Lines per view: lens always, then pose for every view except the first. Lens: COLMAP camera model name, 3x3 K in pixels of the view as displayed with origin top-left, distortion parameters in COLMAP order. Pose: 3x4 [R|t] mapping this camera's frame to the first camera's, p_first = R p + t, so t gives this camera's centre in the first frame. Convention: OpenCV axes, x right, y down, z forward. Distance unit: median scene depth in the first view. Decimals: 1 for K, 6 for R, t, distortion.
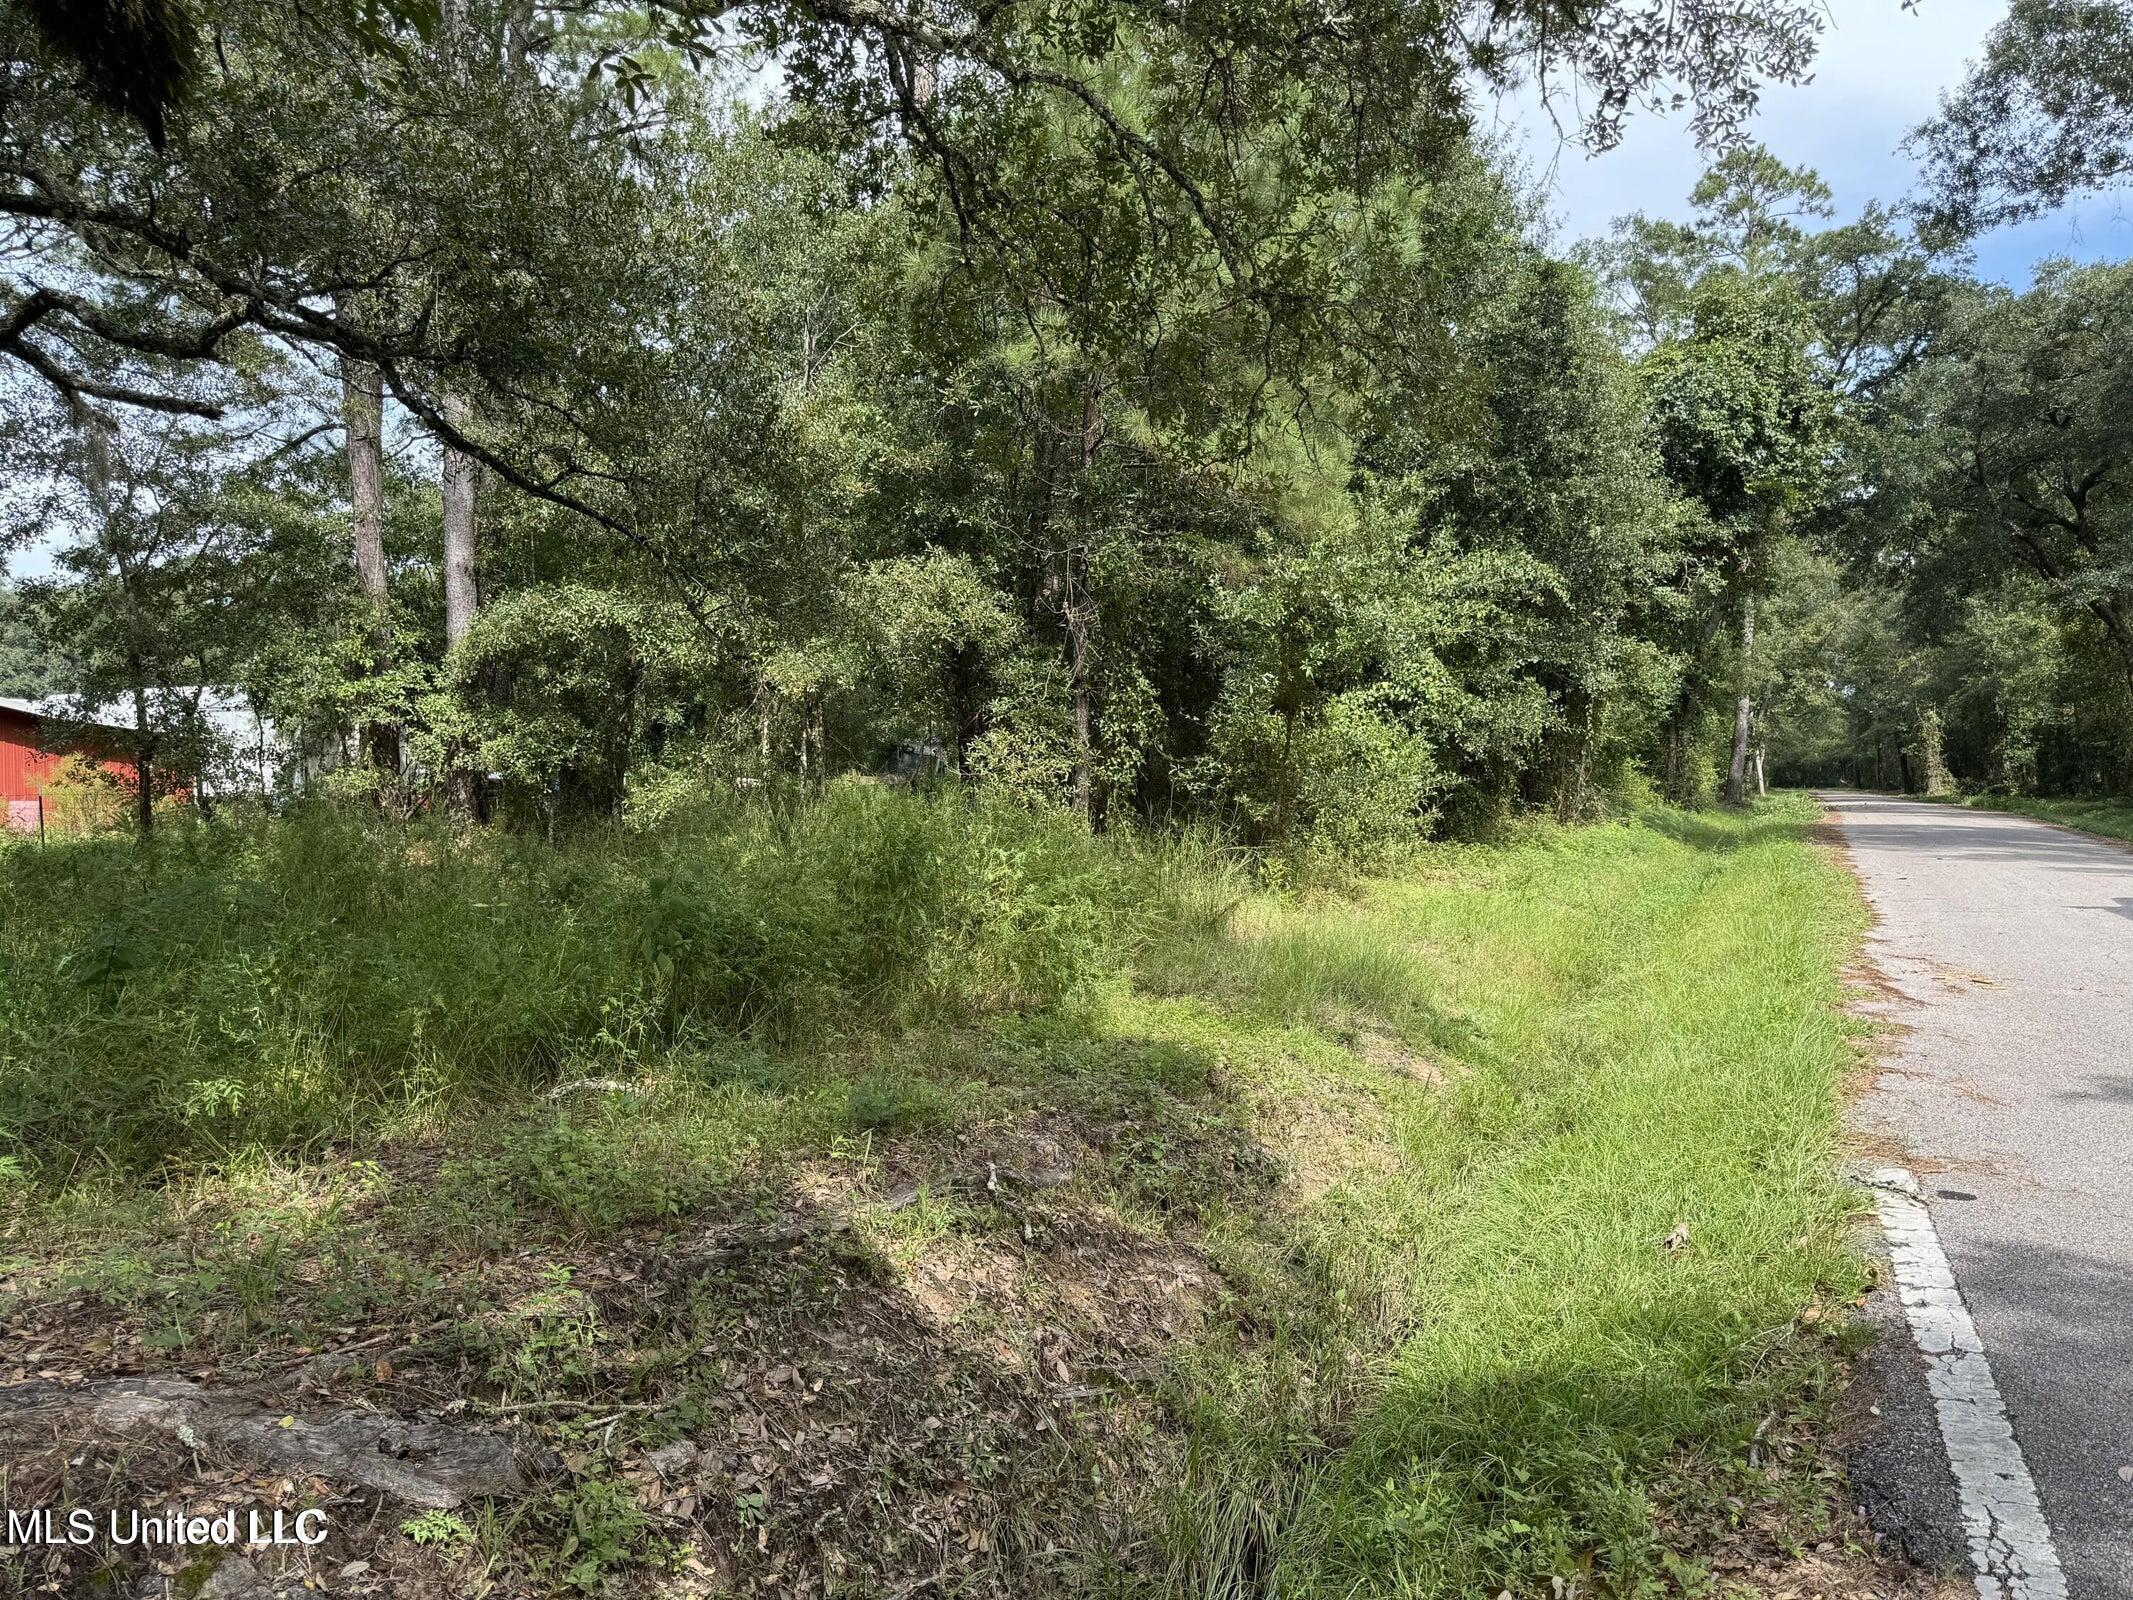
lens RADIAL K [[1479.0, 0, 1064.5], [0, 1479.0, 797.4], [0, 0, 1]] dist [0.044409, -0.068260]
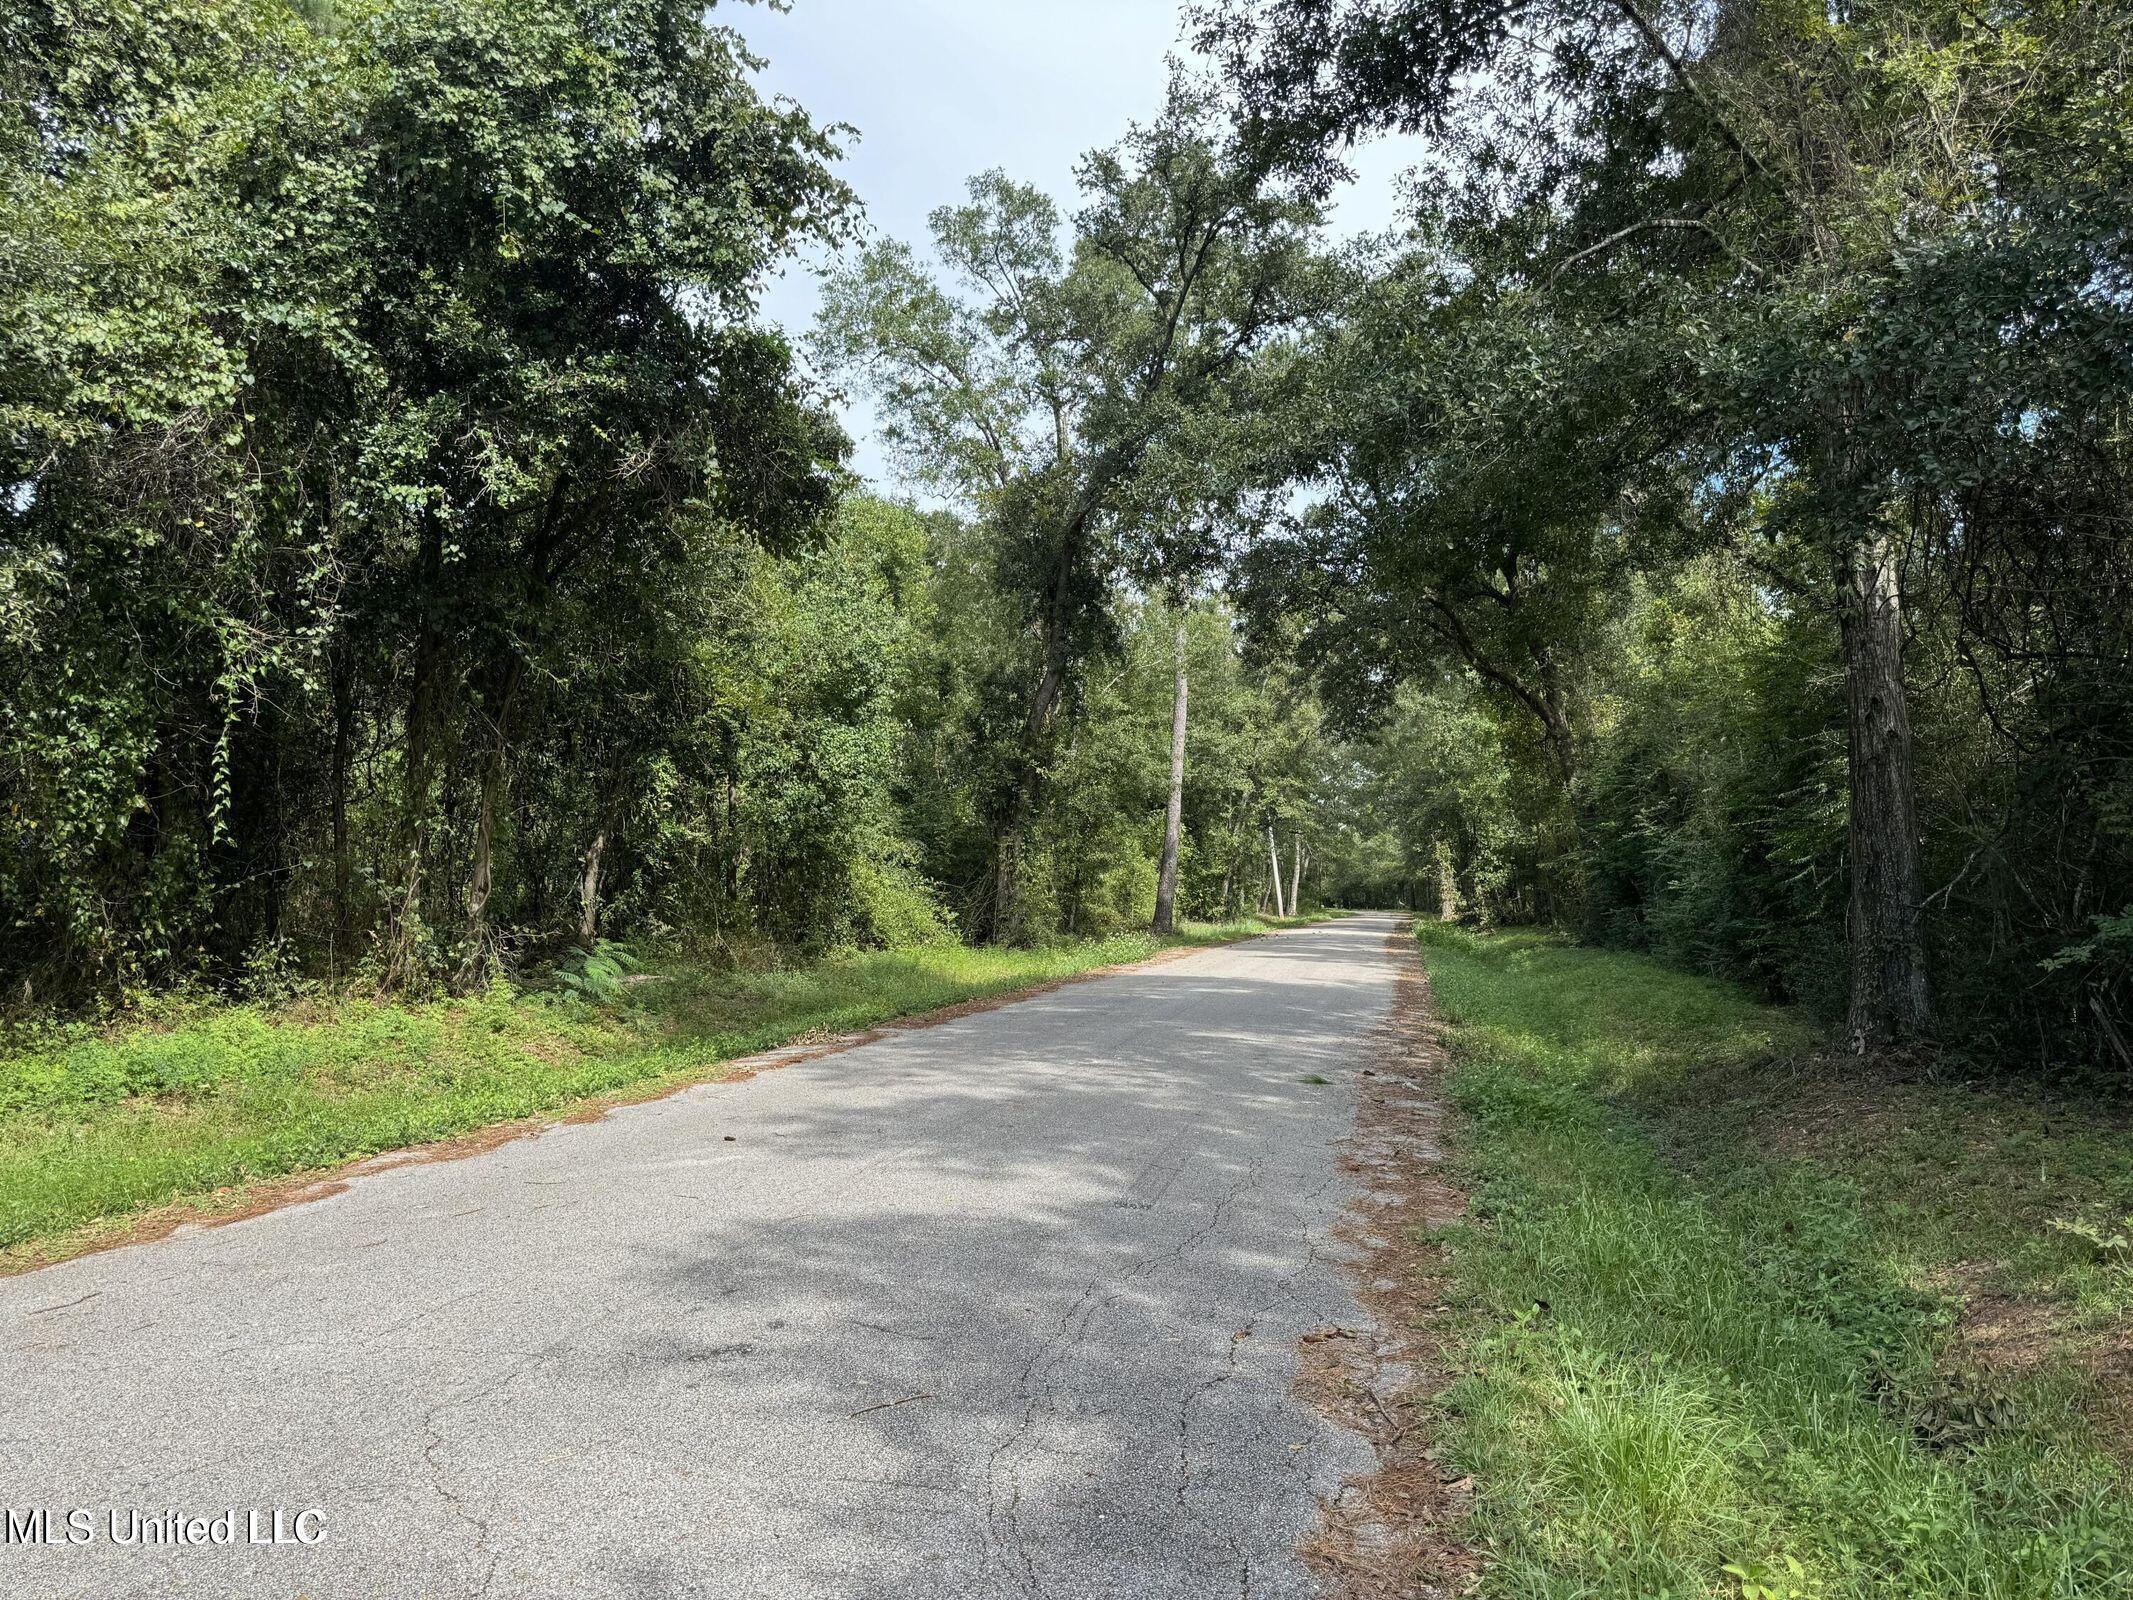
lens RADIAL K [[1479.0, 0, 1048.8], [0, 1479.0, 811.0], [0, 0, 1]] dist [0.044409, -0.068260]
pose [[0.975244, 0.027602, 0.219402, 0.192260], [-0.012534, 0.997484, -0.069775, -0.003615], [-0.220776, 0.065298, 0.973136, 0.198731]]
